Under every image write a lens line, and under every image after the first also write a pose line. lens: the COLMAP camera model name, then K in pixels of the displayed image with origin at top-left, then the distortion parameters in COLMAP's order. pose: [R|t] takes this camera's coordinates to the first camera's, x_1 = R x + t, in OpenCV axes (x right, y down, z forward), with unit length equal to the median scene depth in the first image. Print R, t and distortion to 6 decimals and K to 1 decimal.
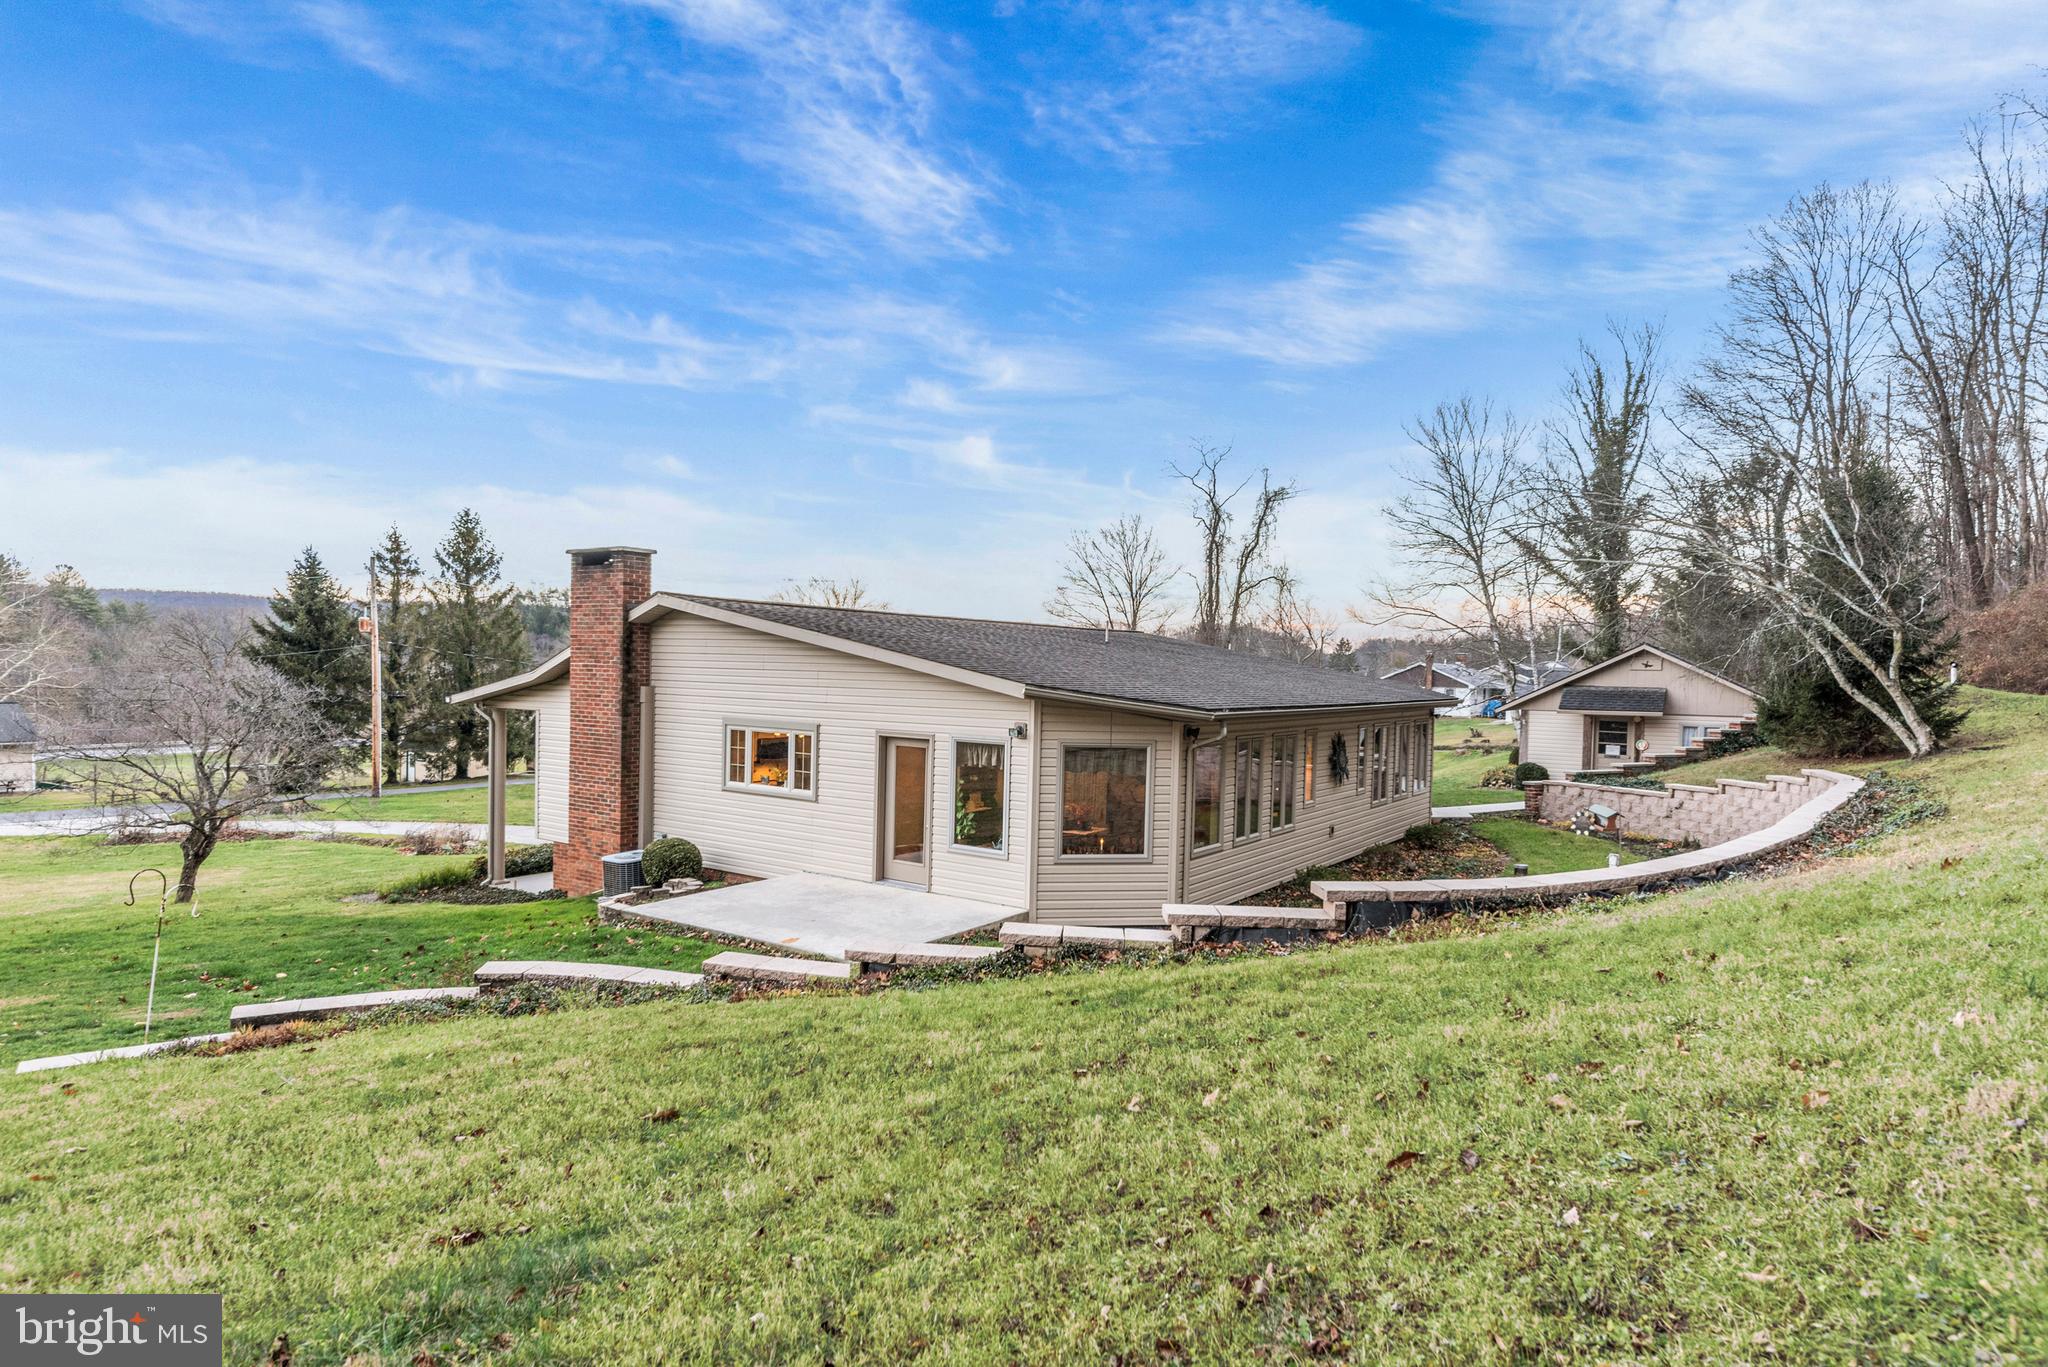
lens RADIAL K [[1159.9, 0, 1035.2], [0, 1159.9, 687.5], [0, 0, 1]] dist [-0.000658, -0.001141]
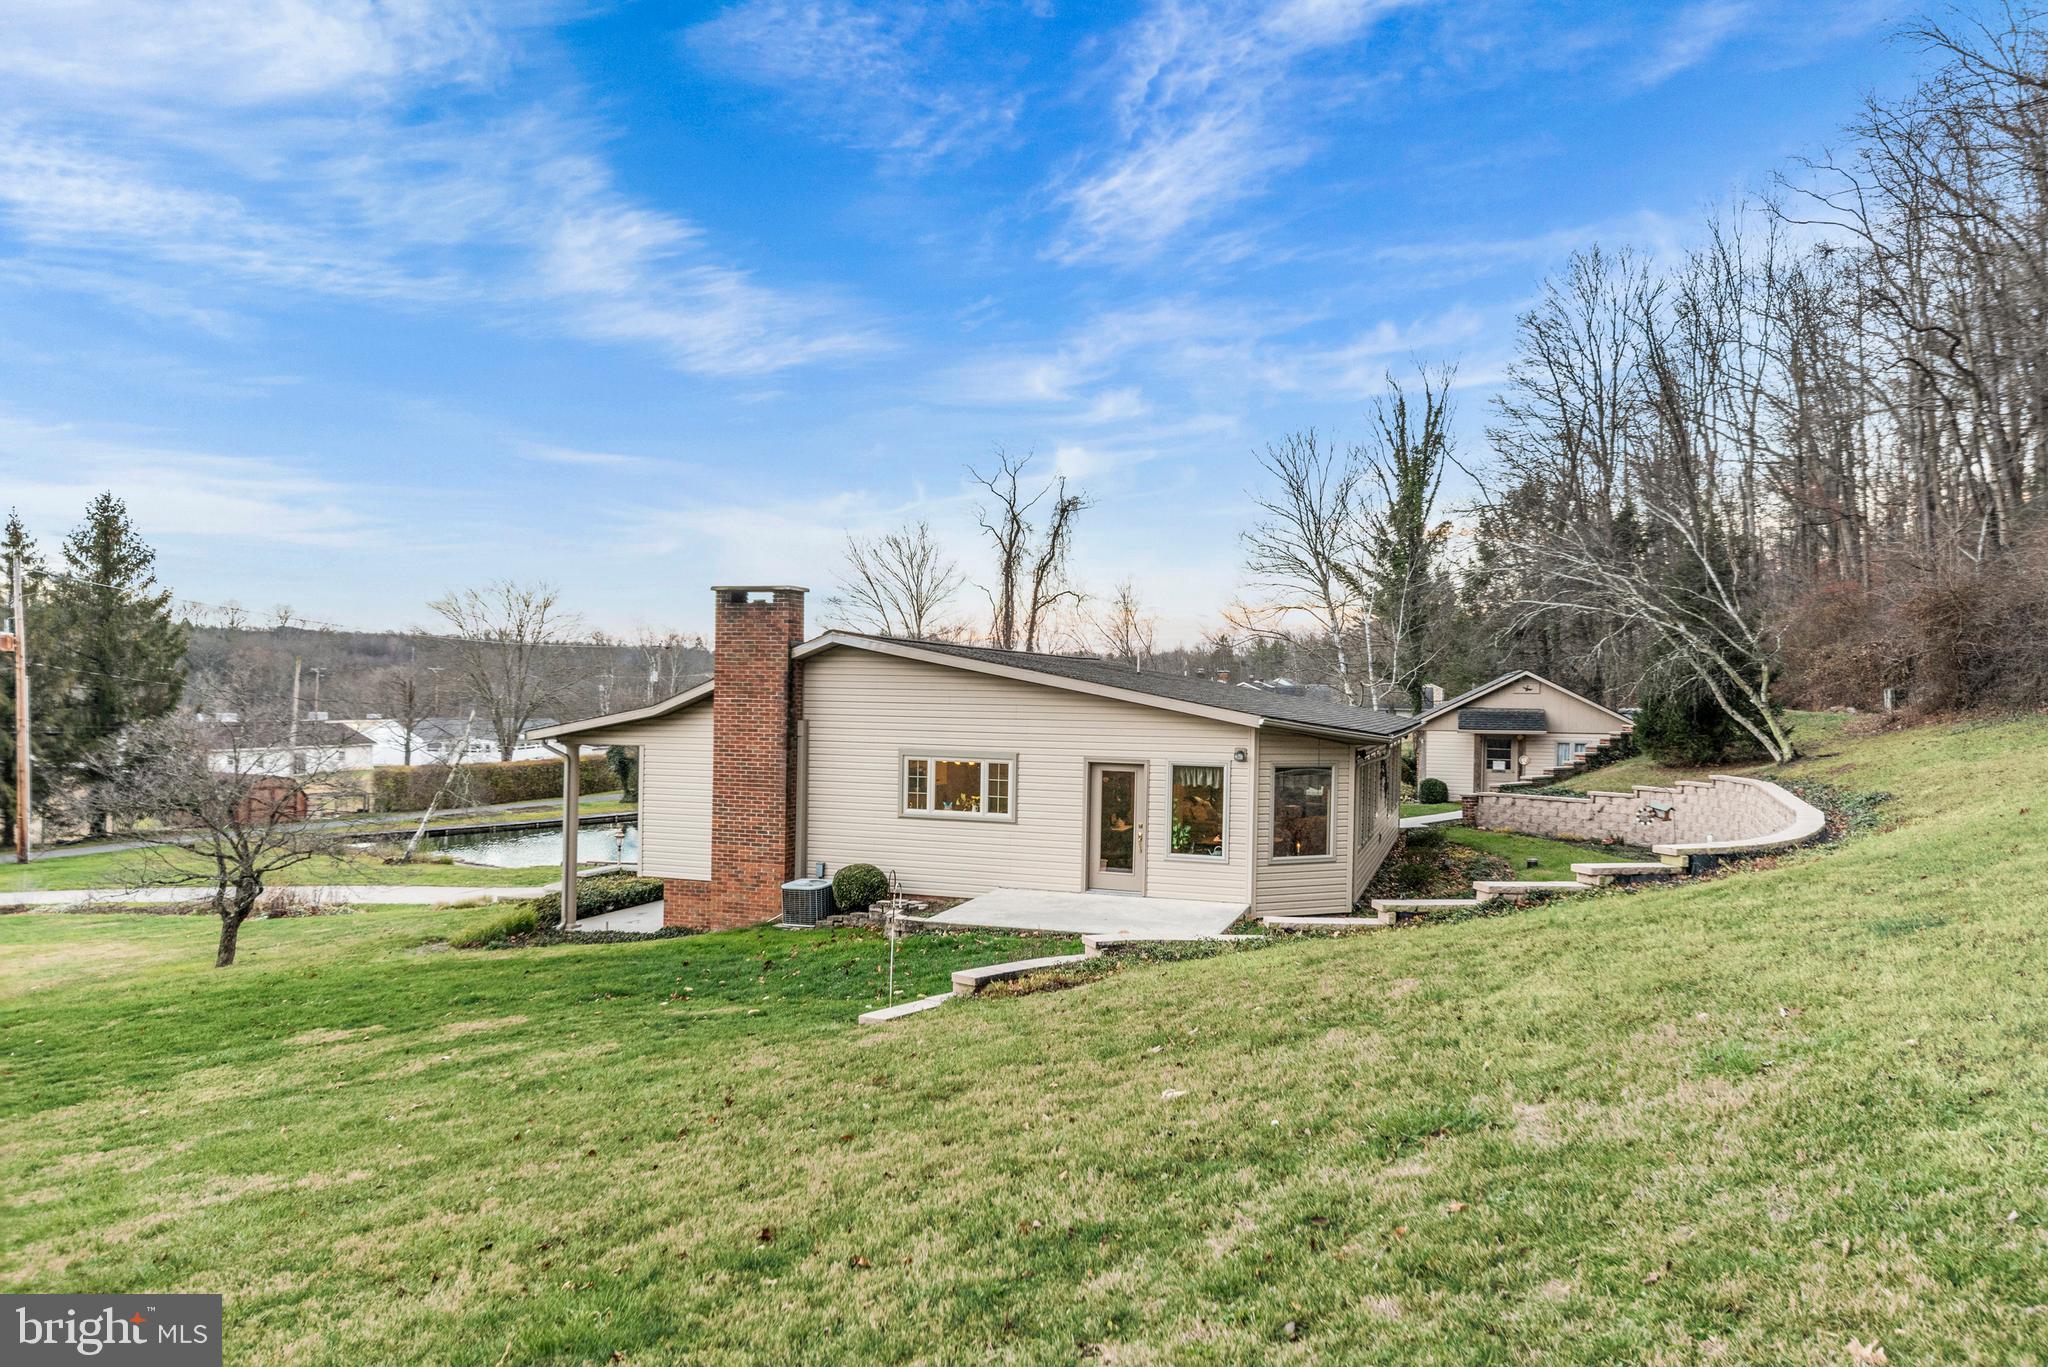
lens RADIAL K [[1396.4, 0, 1024.0], [0, 1396.4, 683.5], [0, 0, 1]] dist [0.003735, 0.001949]
pose [[0.960027, -0.004845, 0.279865, -0.444446], [0.009682, 0.999827, -0.015902, -0.010905], [-0.279740, 0.017976, 0.959908, -0.226760]]
